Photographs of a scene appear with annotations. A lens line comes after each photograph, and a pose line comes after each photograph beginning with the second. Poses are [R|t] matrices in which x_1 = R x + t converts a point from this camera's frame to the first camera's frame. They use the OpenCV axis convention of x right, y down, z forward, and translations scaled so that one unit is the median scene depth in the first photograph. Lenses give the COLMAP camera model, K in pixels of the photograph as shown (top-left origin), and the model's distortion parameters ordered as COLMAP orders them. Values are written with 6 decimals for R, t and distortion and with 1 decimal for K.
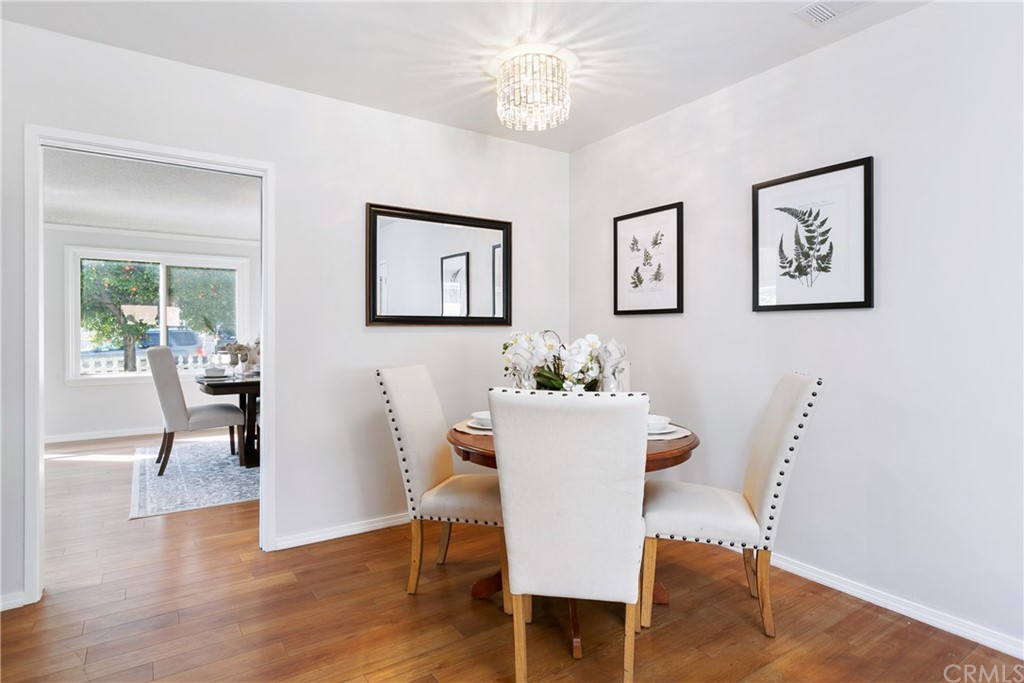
lens RADIAL K [[547.5, 0, 512.0], [0, 547.5, 341.5], [0, 0, 1]] dist [-0.001207, -0.000485]
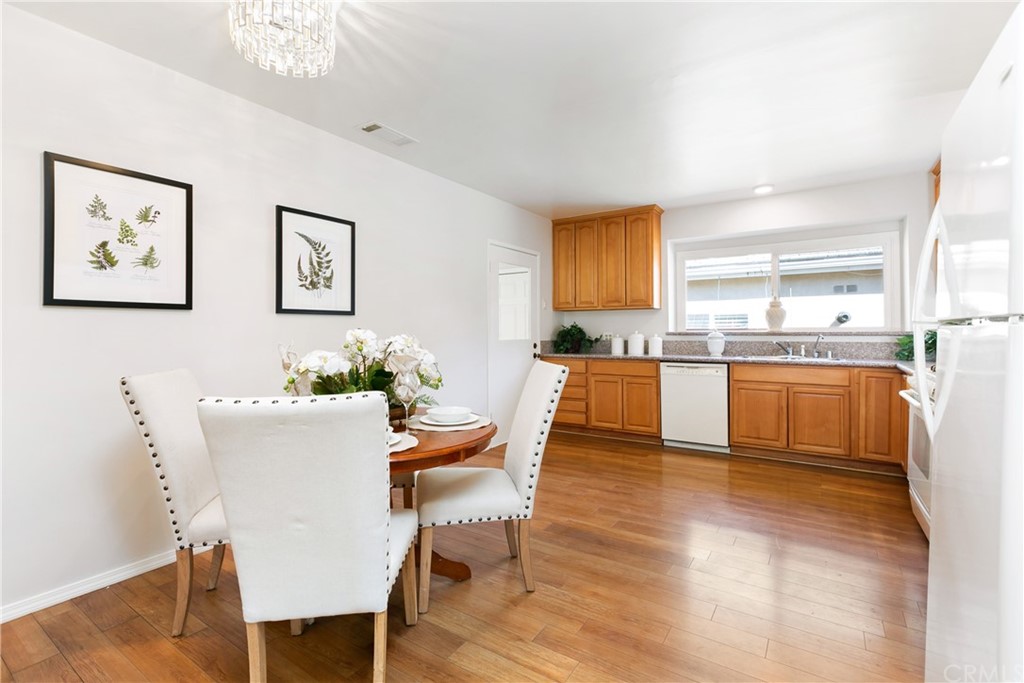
lens RADIAL K [[457.8, 0, 508.5], [0, 457.8, 335.4], [0, 0, 1]] dist [0.000327, -0.000584]
pose [[-0.371893, -0.009995, 0.928222, -0.690674], [0.021772, 0.999573, 0.019486, -0.017147], [-0.928020, 0.027456, -0.371517, 0.967940]]
